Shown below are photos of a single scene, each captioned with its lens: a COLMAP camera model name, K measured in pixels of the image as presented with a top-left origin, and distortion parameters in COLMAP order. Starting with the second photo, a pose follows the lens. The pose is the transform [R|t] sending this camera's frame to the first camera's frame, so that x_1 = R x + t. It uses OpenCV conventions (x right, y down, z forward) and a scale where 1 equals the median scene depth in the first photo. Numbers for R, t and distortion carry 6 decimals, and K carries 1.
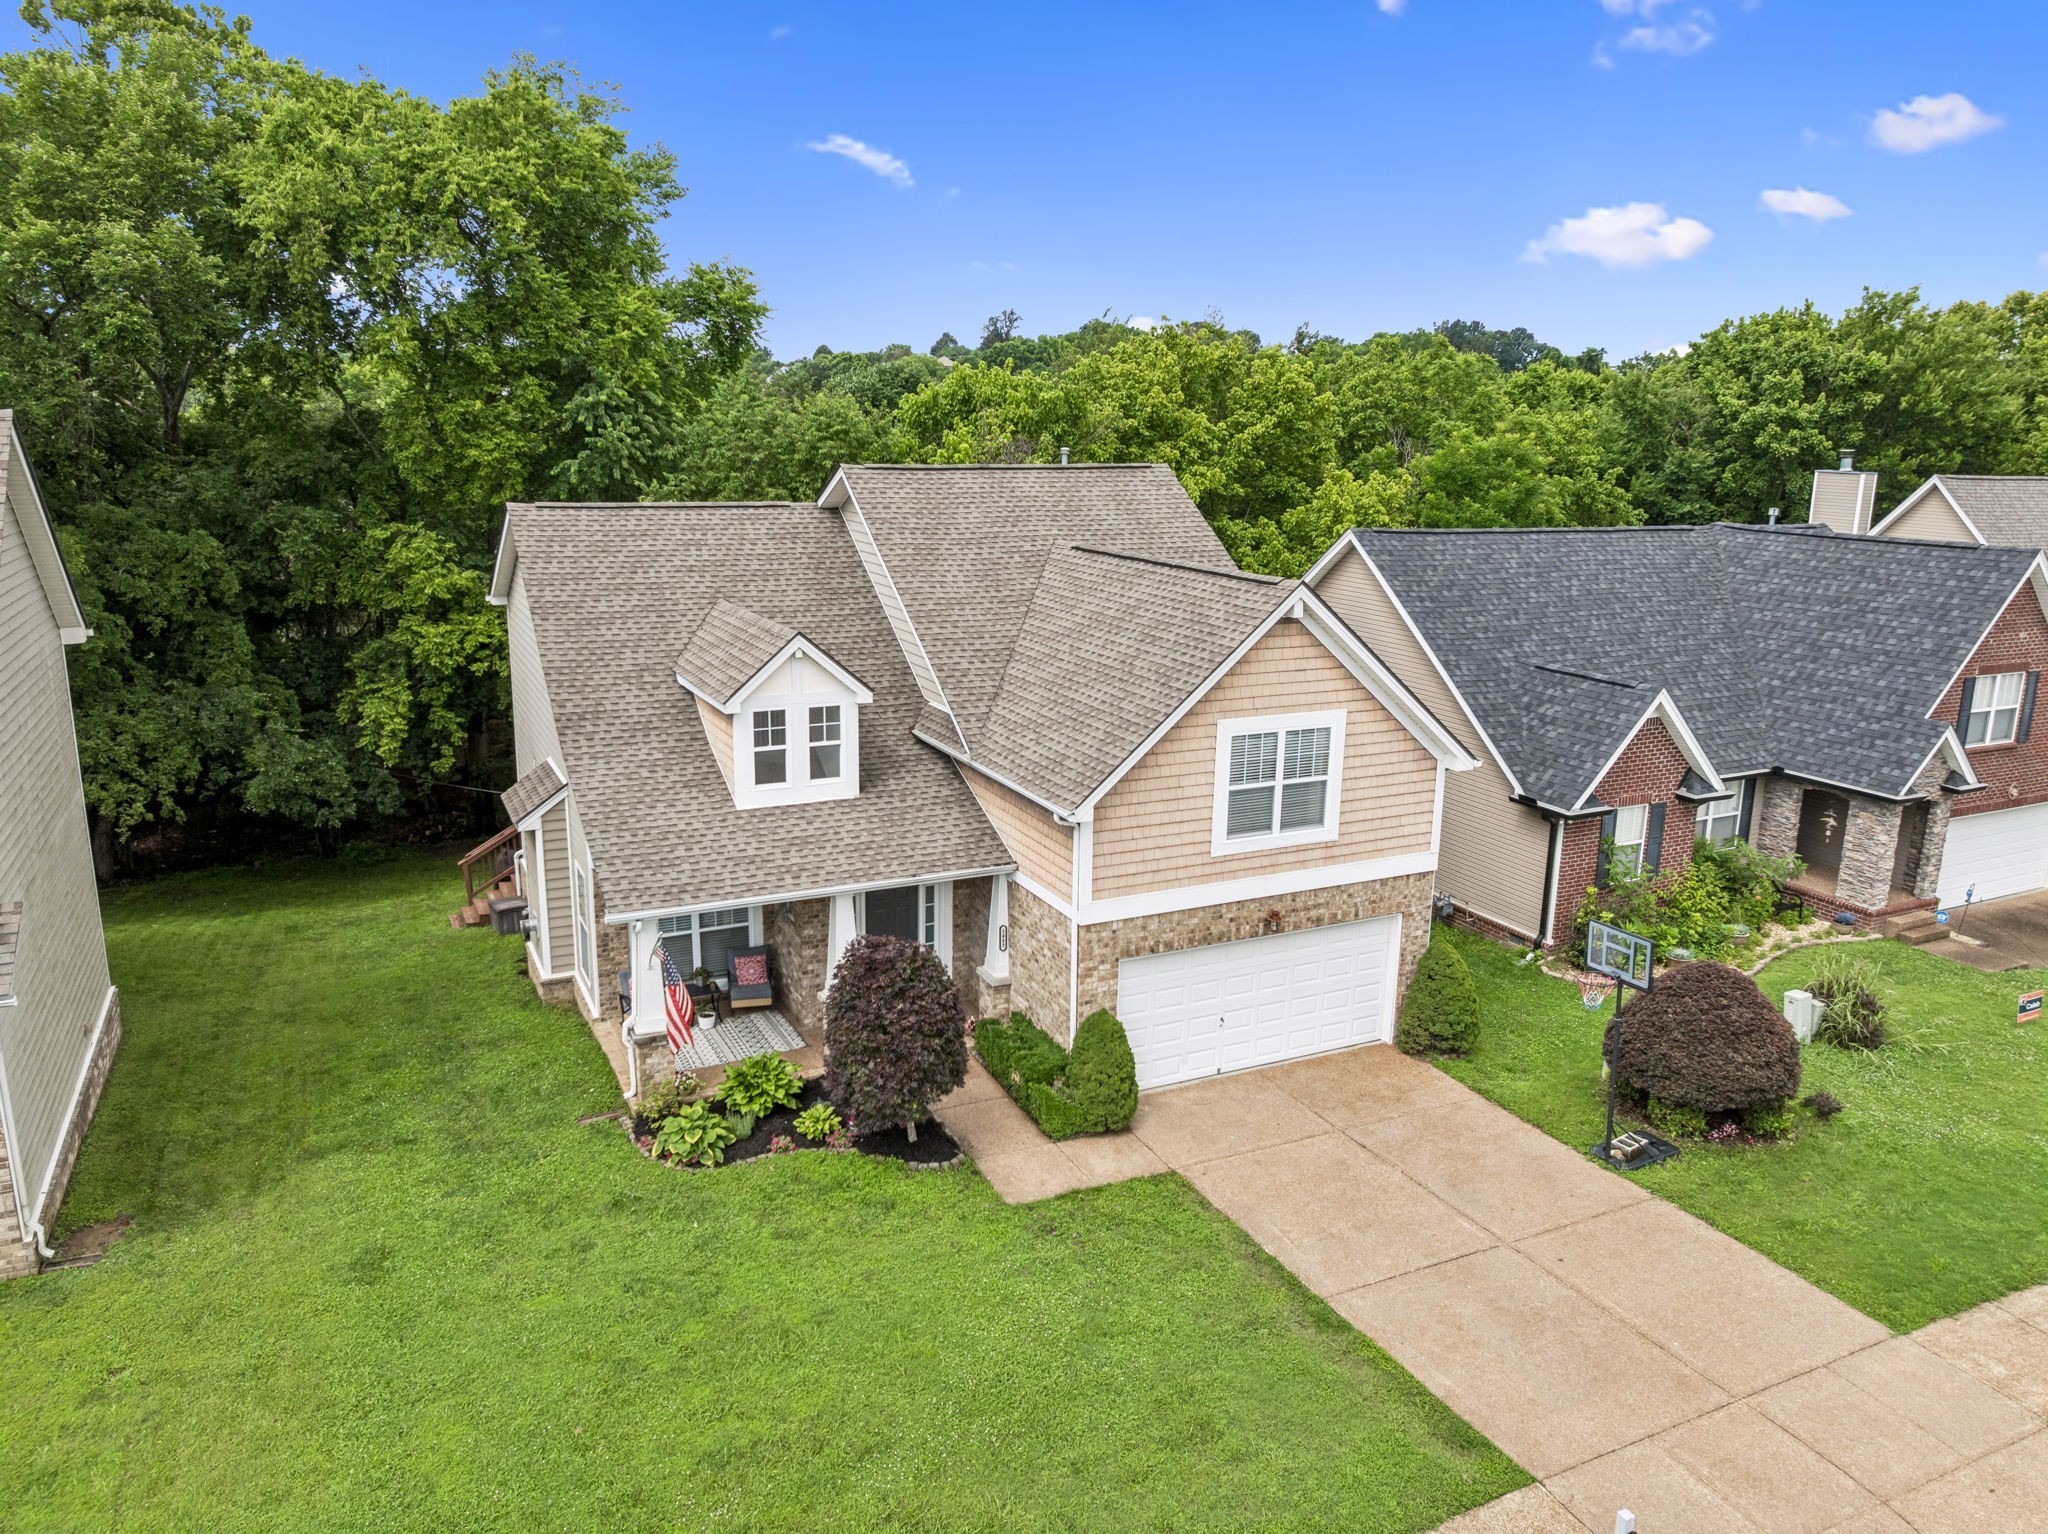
lens RADIAL K [[1442.5, 0, 1030.9], [0, 1442.5, 773.0], [0, 0, 1]] dist [-0.038675, -0.000454]
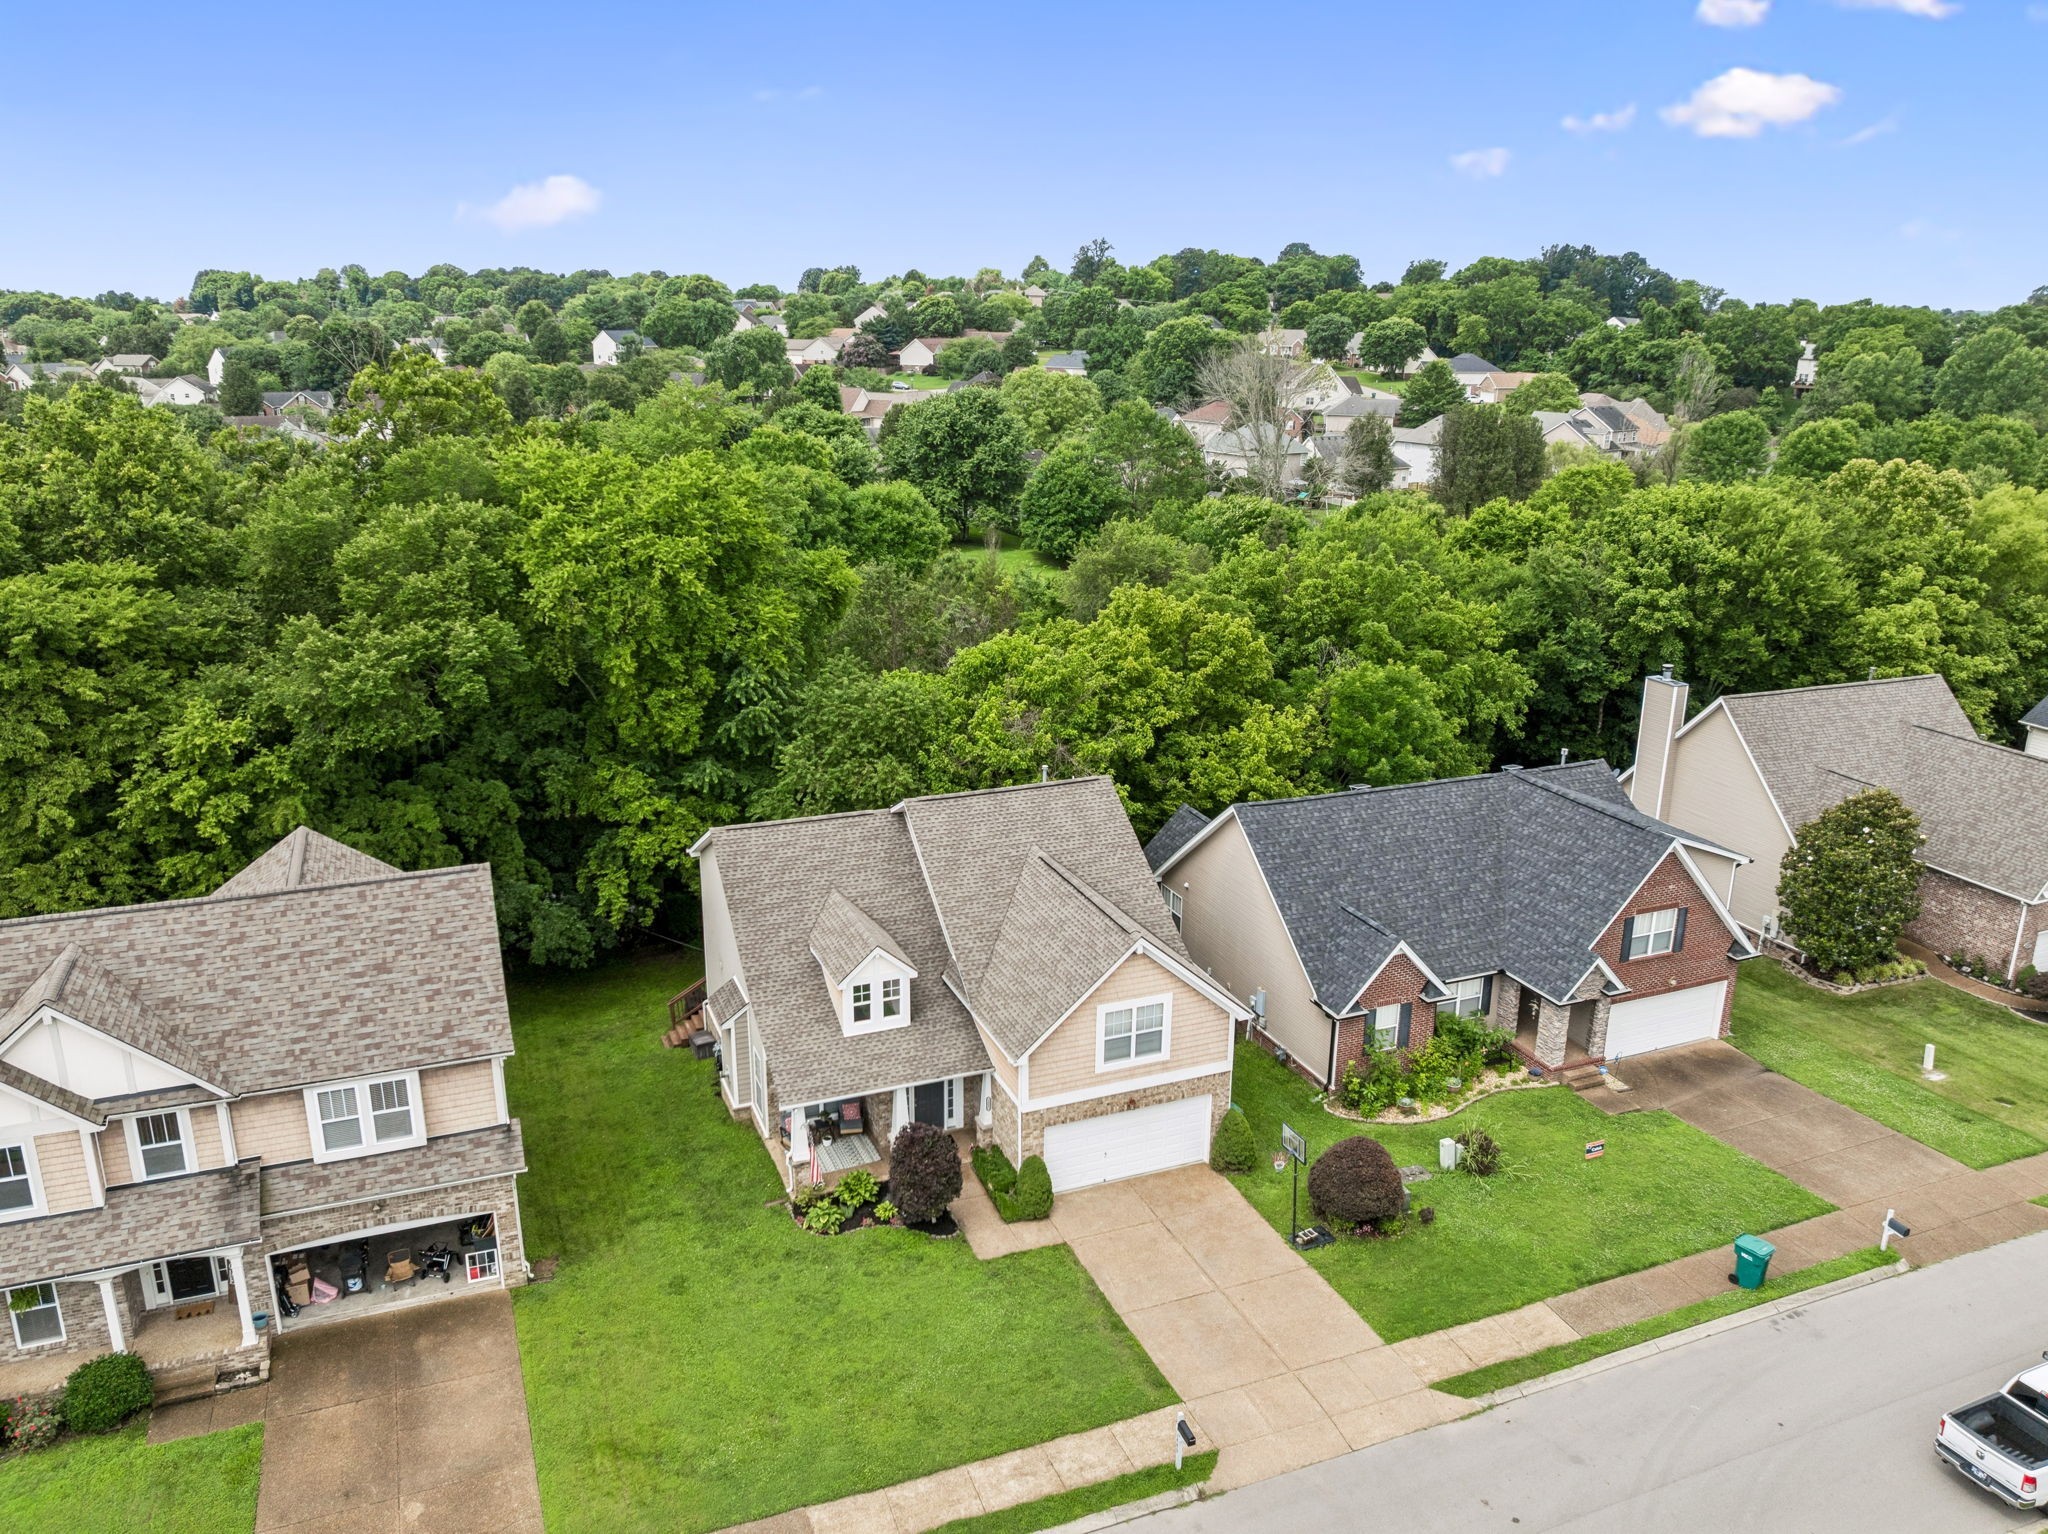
lens RADIAL K [[1489.4, 0, 1024.0], [0, 1489.4, 767.0], [0, 0, 1]] dist [-0.037136, 0.002091]
pose [[0.997568, 0.011096, -0.068805, 0.156255], [-0.007369, 0.998503, 0.054192, -0.429953], [0.069303, -0.053553, 0.996157, -0.882522]]
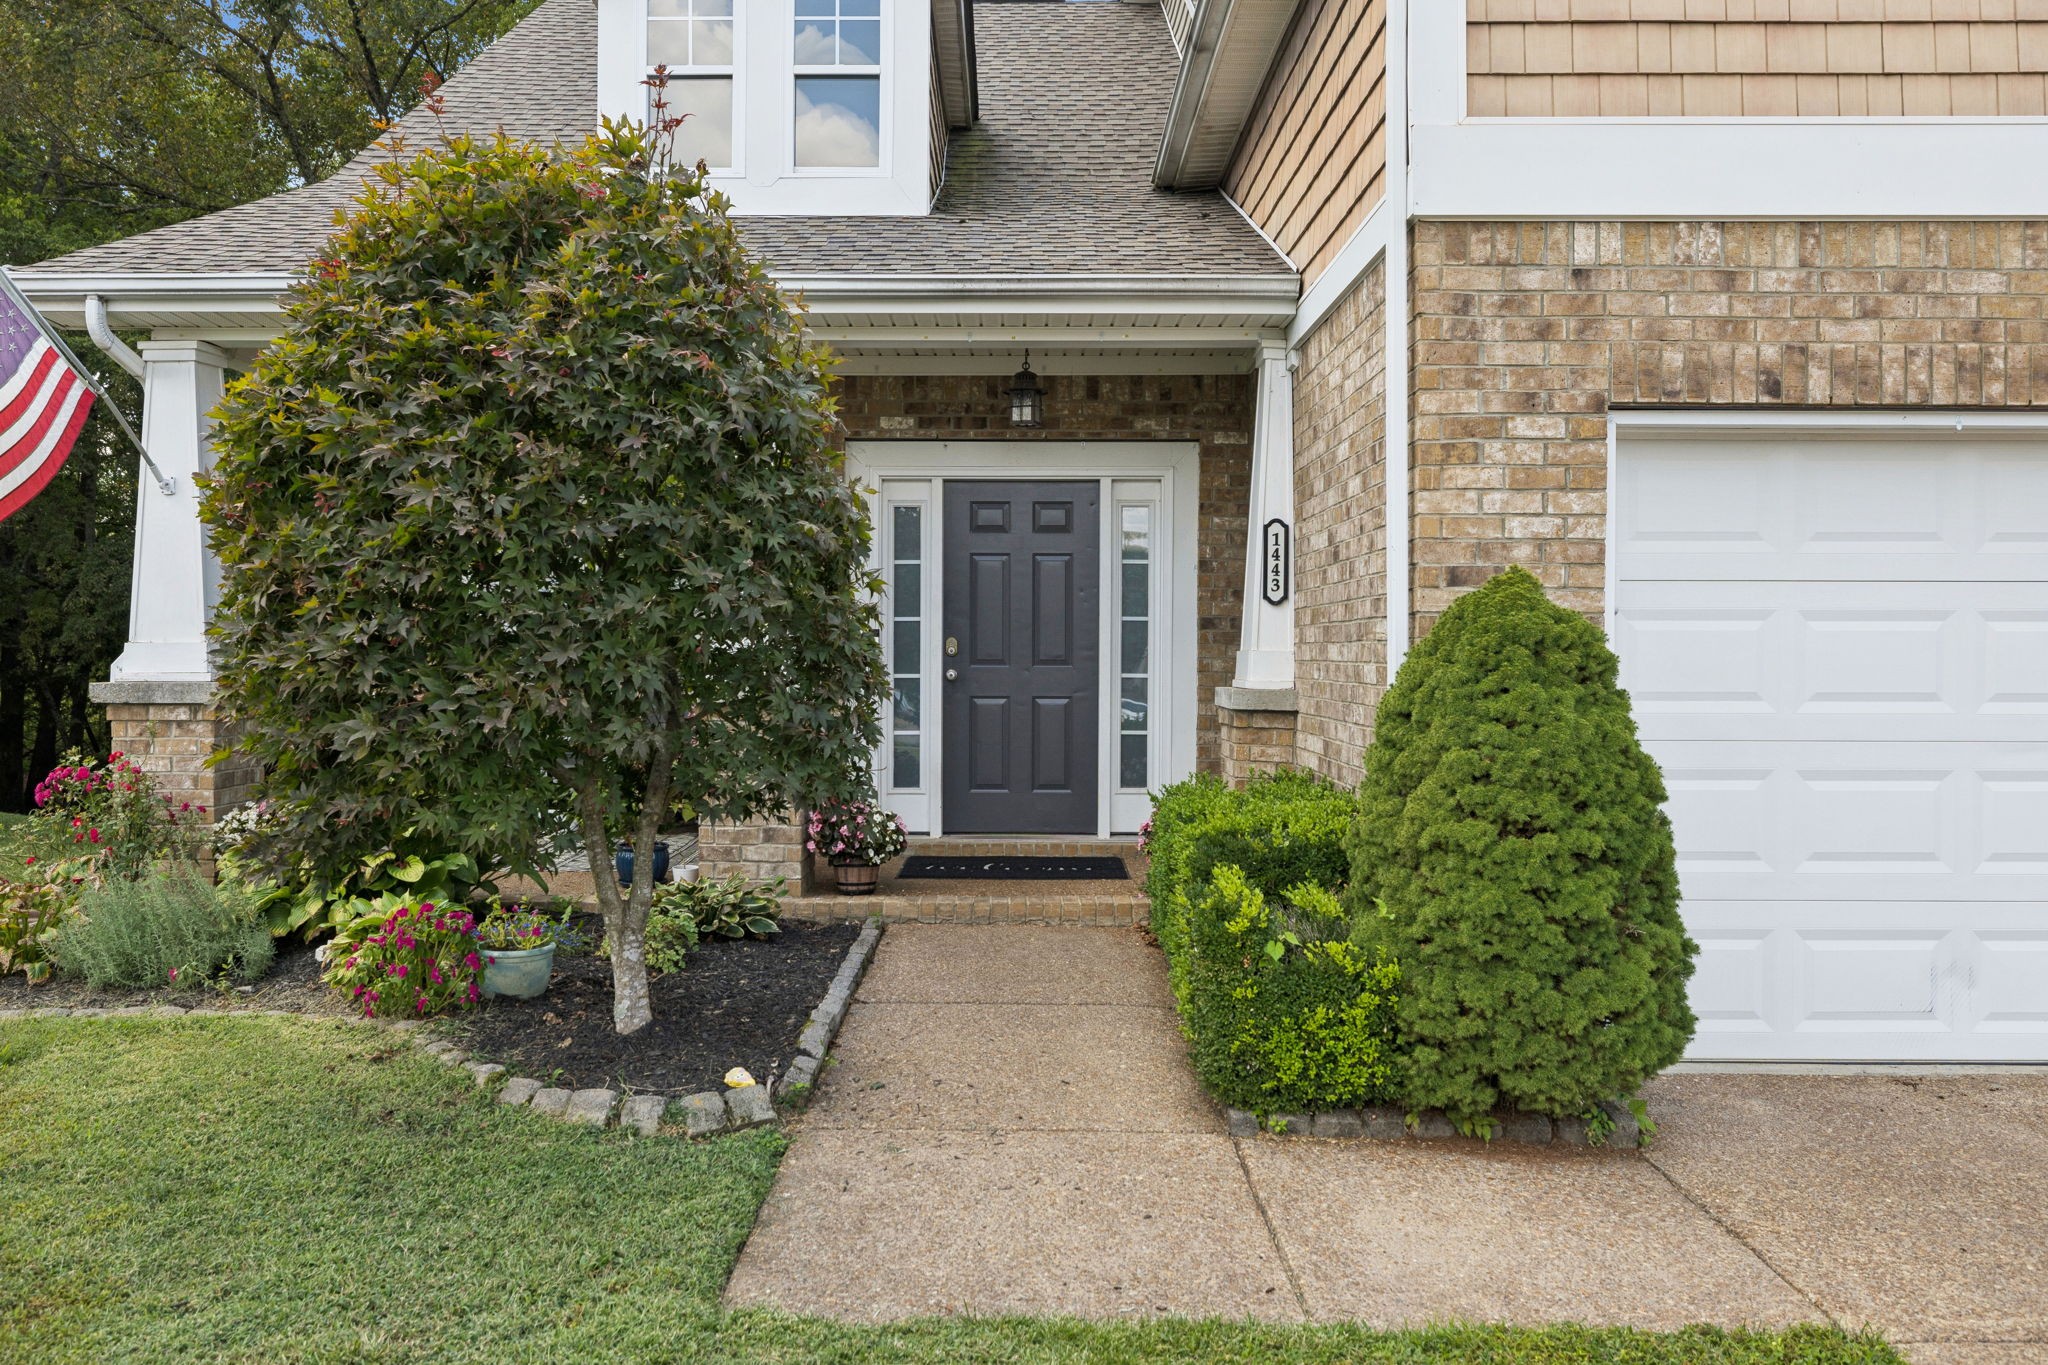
lens RADIAL K [[1561.9, 0, 1013.3], [0, 1561.9, 670.2], [0, 0, 1]] dist [-0.001892, 0.001926]
pose [[0.897956, -0.007715, -0.440017, 0.081663], [-0.093894, 0.973466, -0.208681, 0.222406], [0.429952, 0.228702, 0.873405, 0.713435]]
